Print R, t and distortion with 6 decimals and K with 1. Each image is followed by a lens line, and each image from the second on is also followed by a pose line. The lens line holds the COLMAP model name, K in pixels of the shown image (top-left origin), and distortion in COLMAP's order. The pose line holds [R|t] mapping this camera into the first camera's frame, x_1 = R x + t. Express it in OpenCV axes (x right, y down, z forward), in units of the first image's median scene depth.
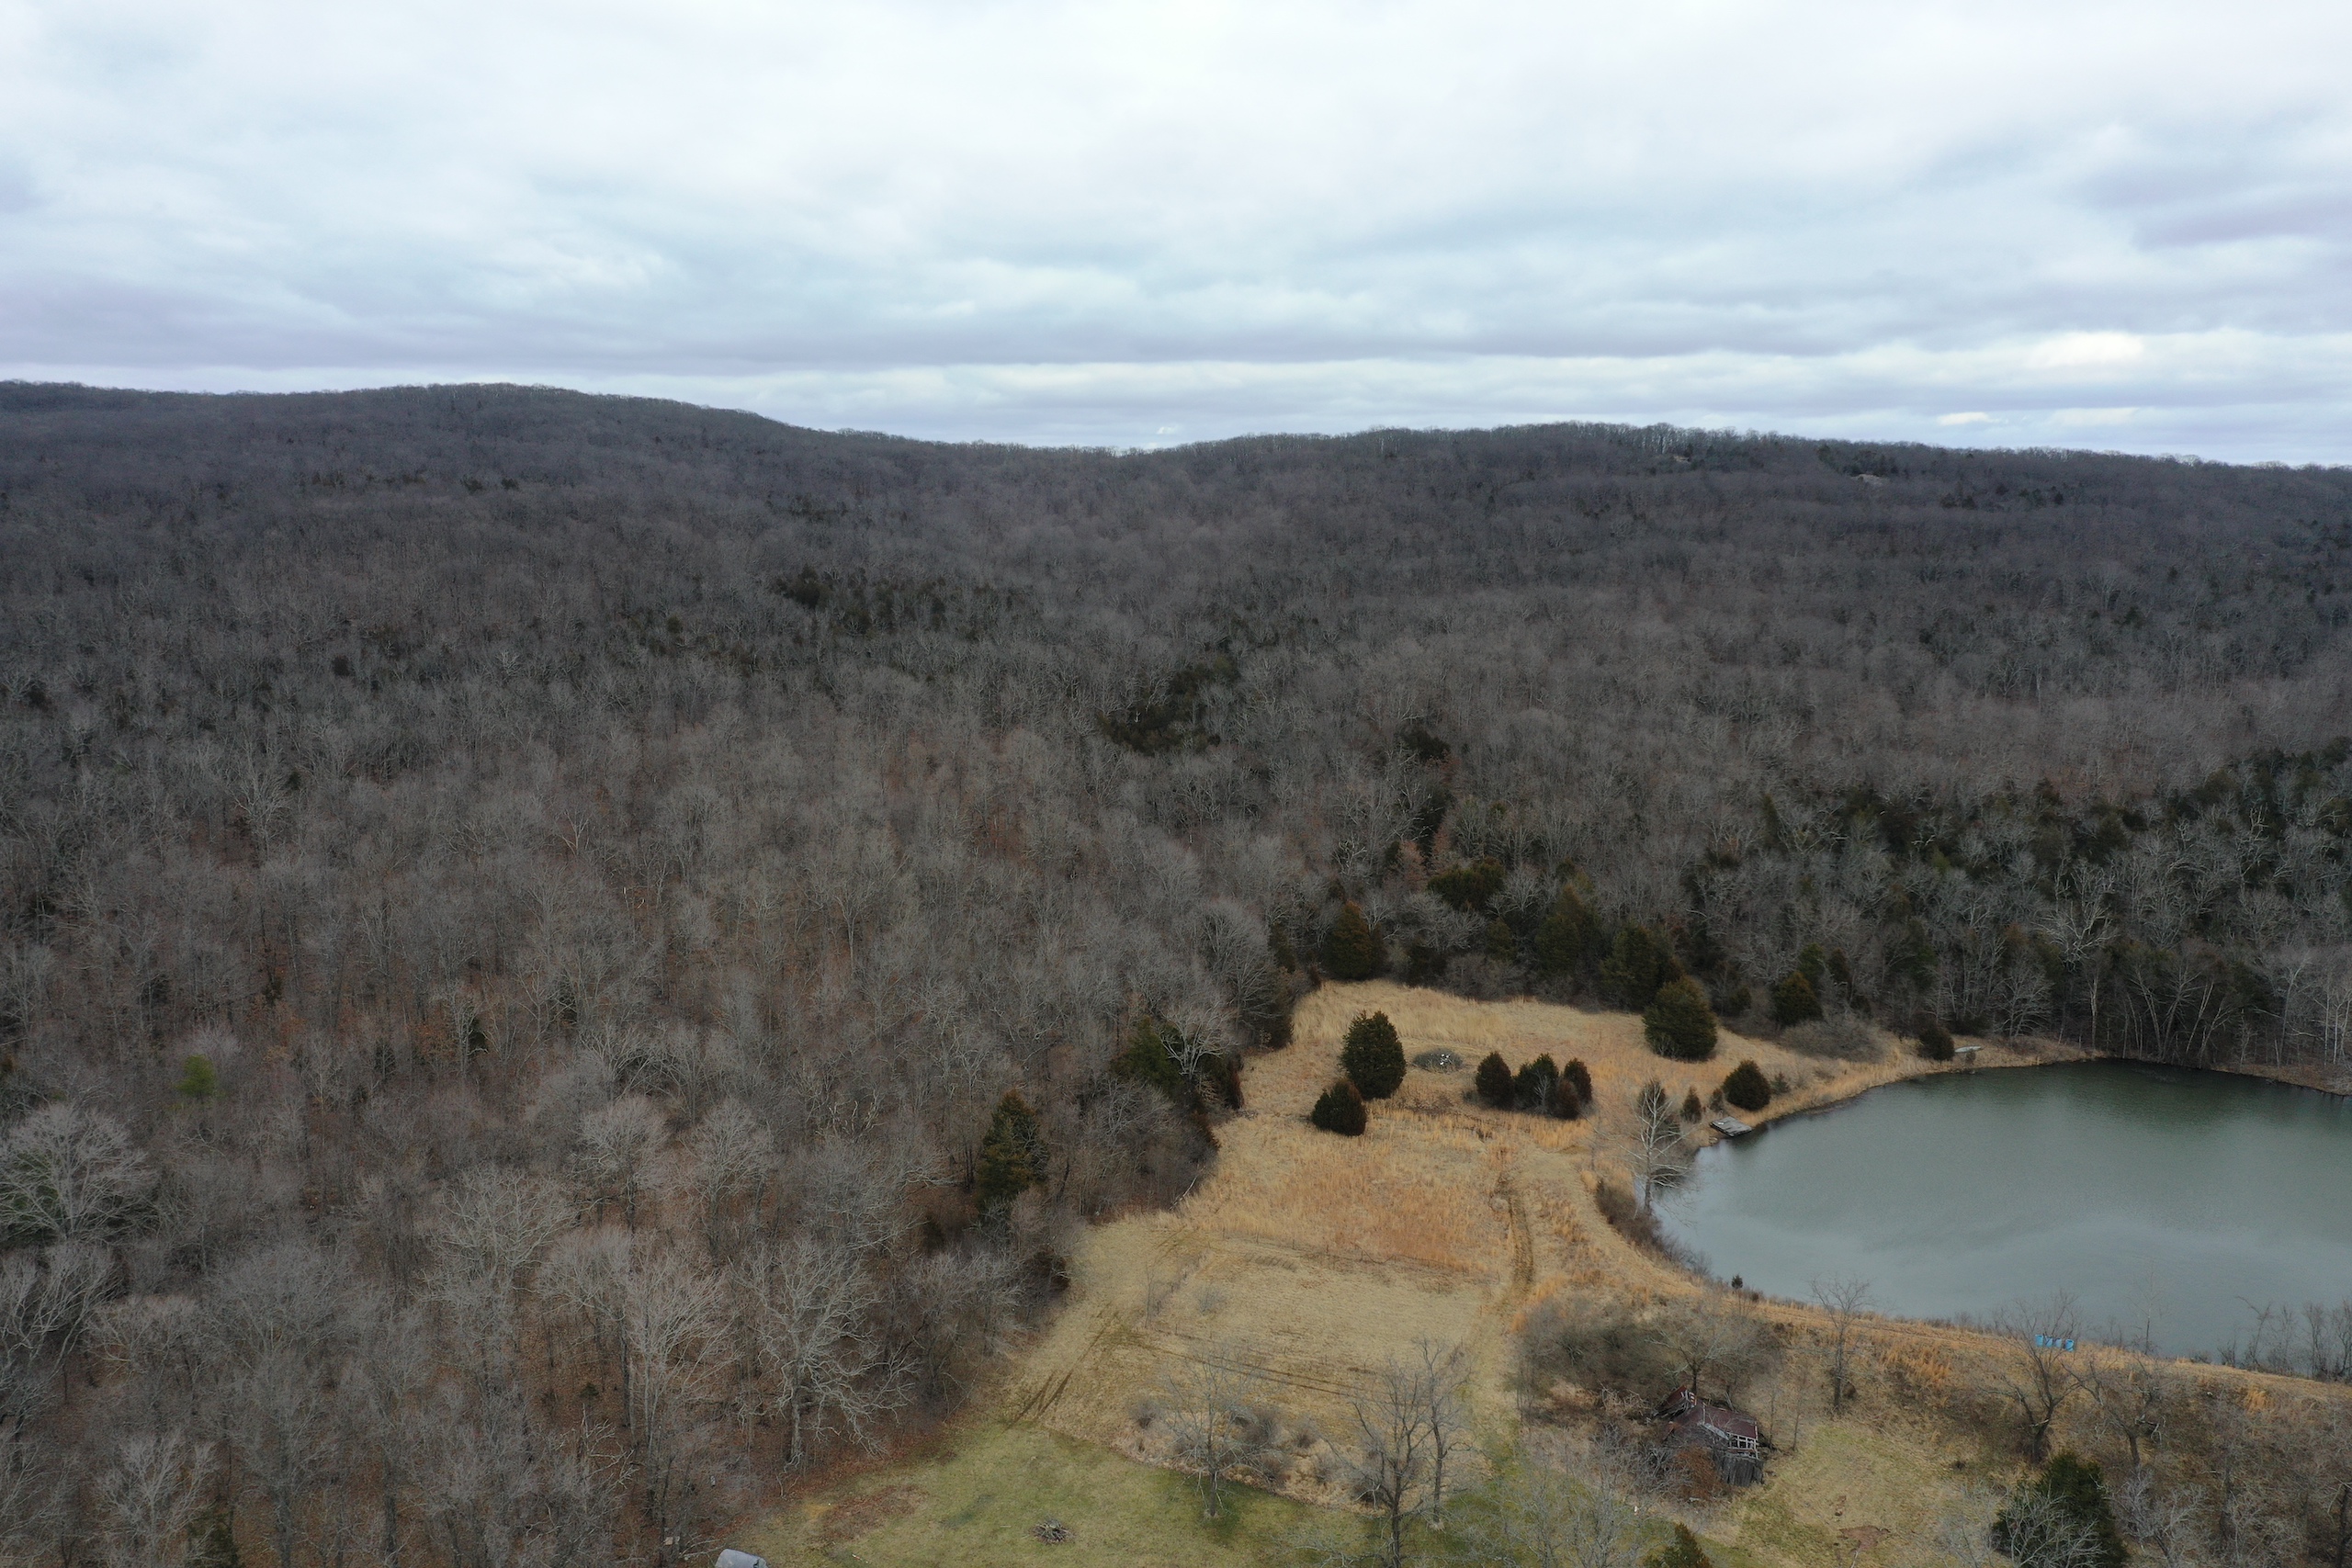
lens RADIAL K [[1867.3, 0, 1179.7], [0, 1867.3, 781.8], [0, 0, 1]] dist [0.008182, 0.002066]
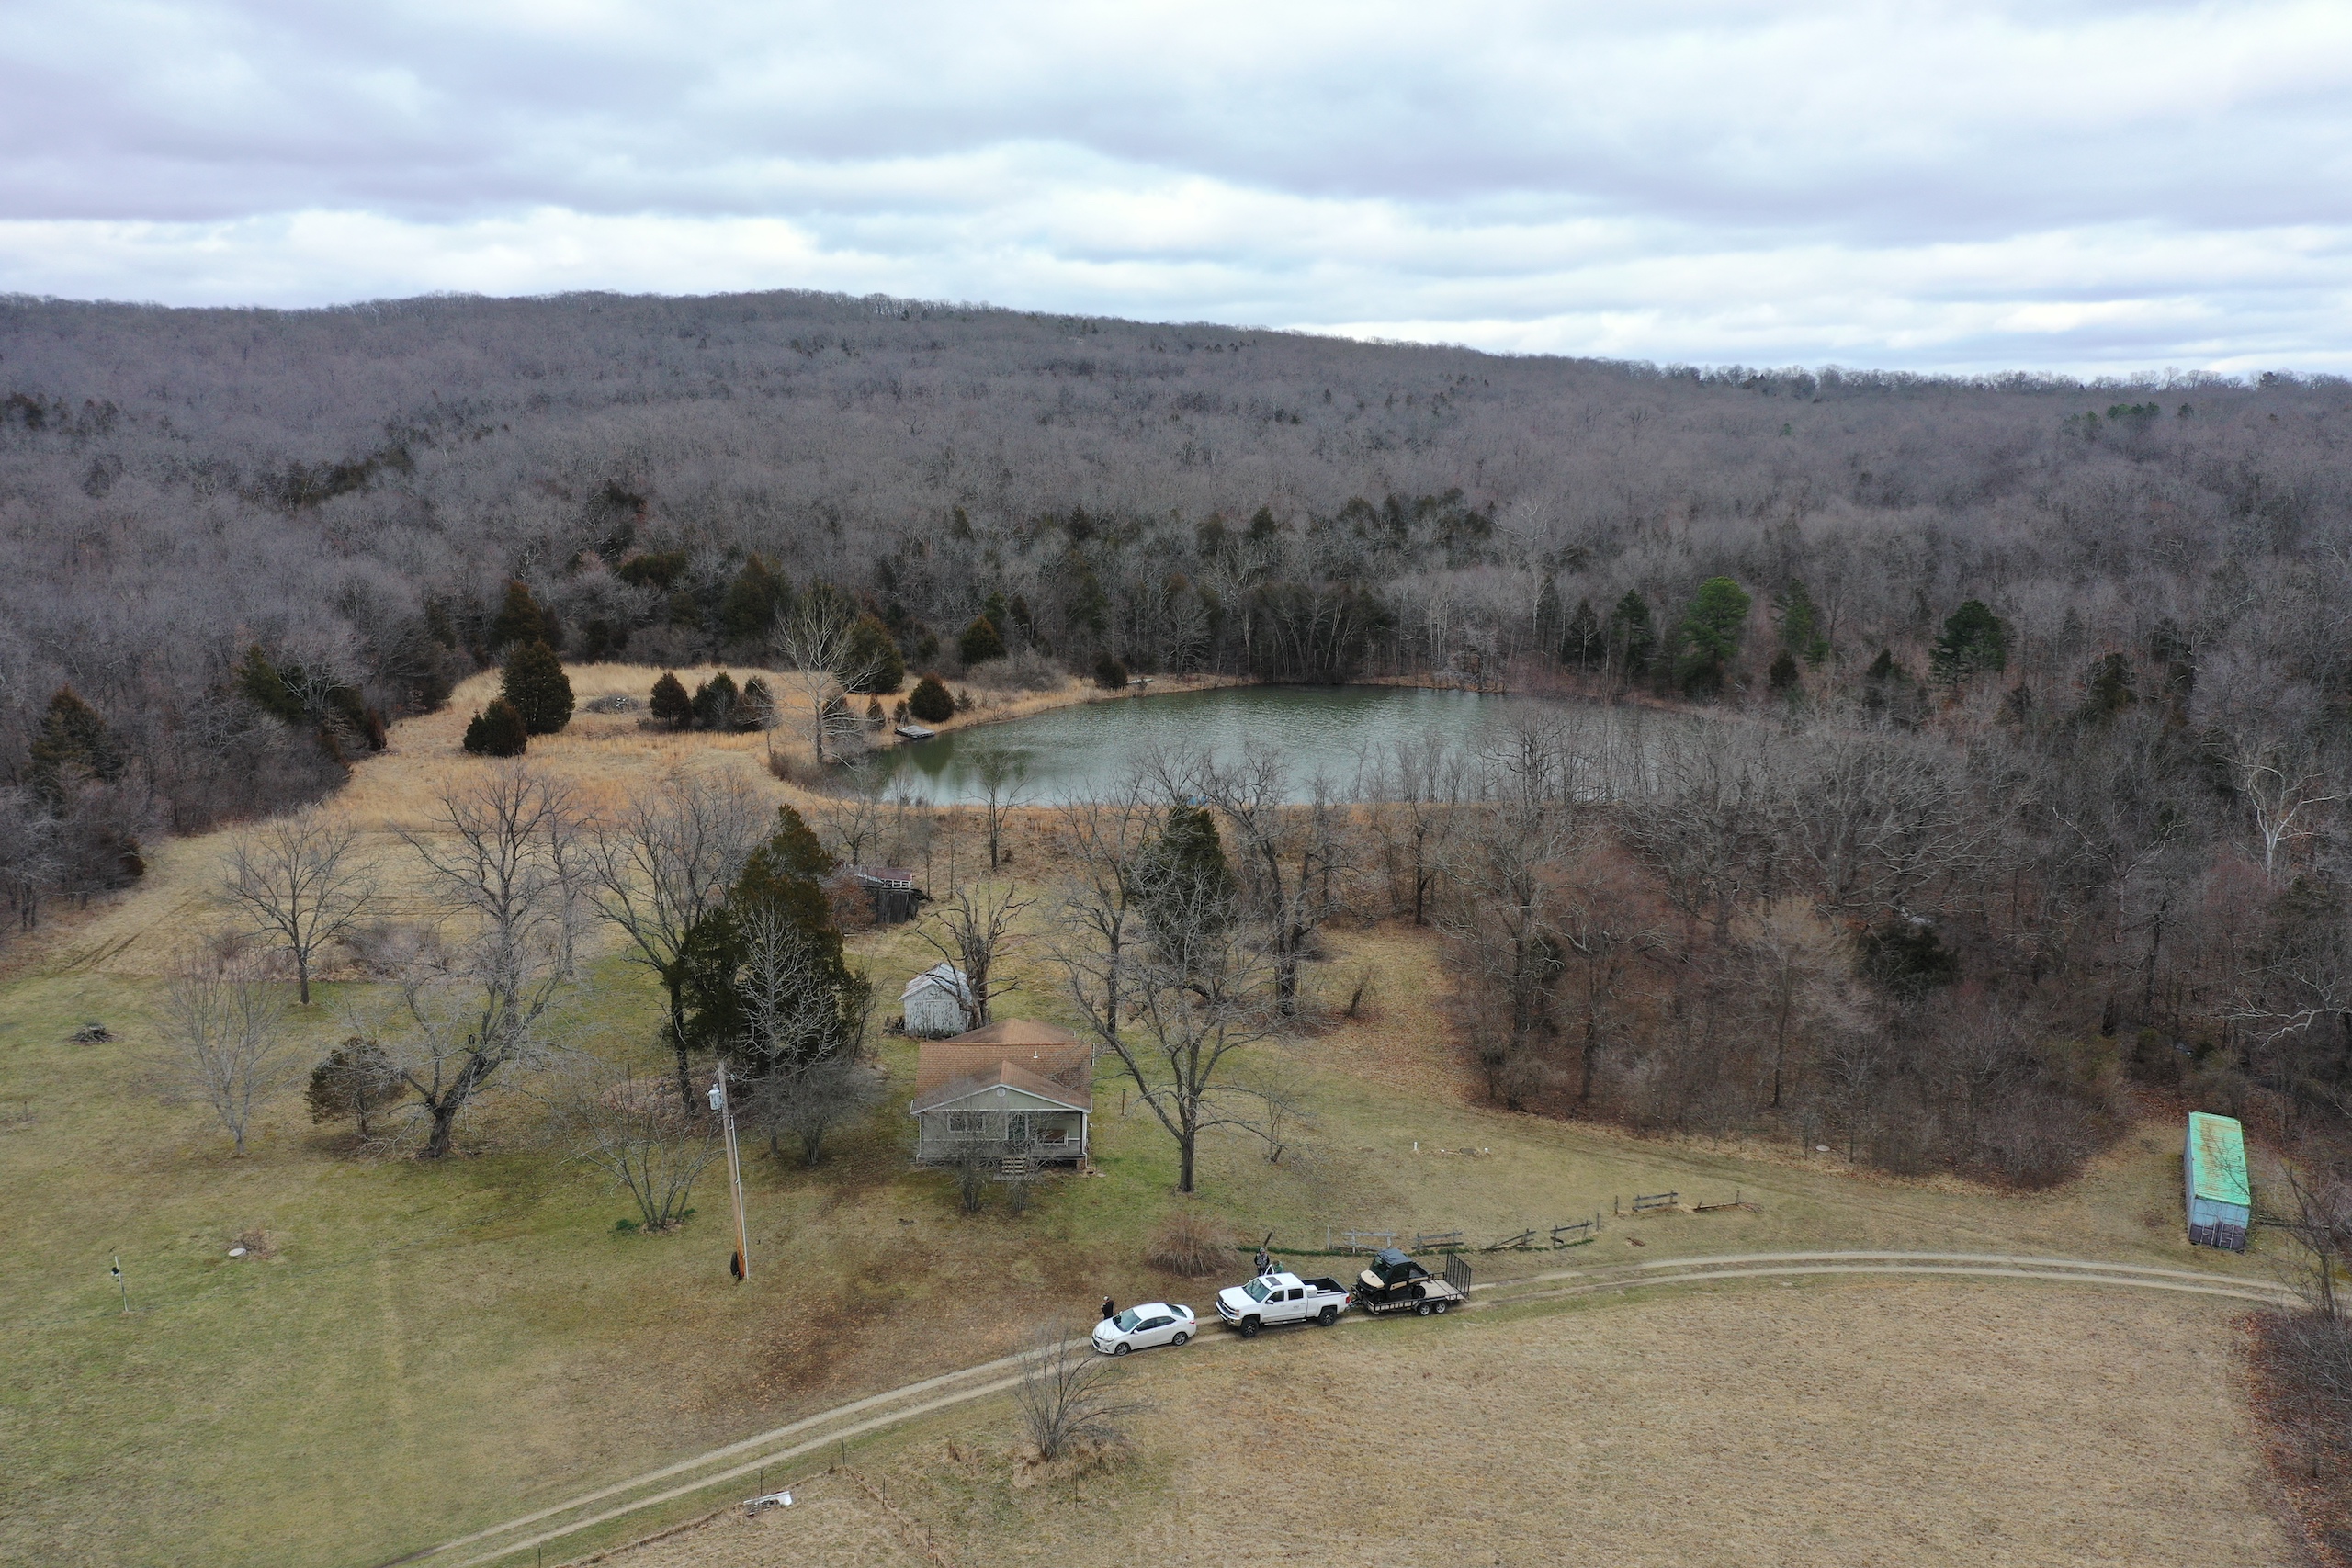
lens RADIAL K [[1867.3, 0, 1179.7], [0, 1867.3, 781.8], [0, 0, 1]] dist [0.008182, 0.002066]
pose [[0.924125, -0.067785, 0.376030, 0.042718], [0.058757, 0.997643, 0.035440, 0.162808], [-0.377546, -0.010656, 0.925929, 0.018057]]
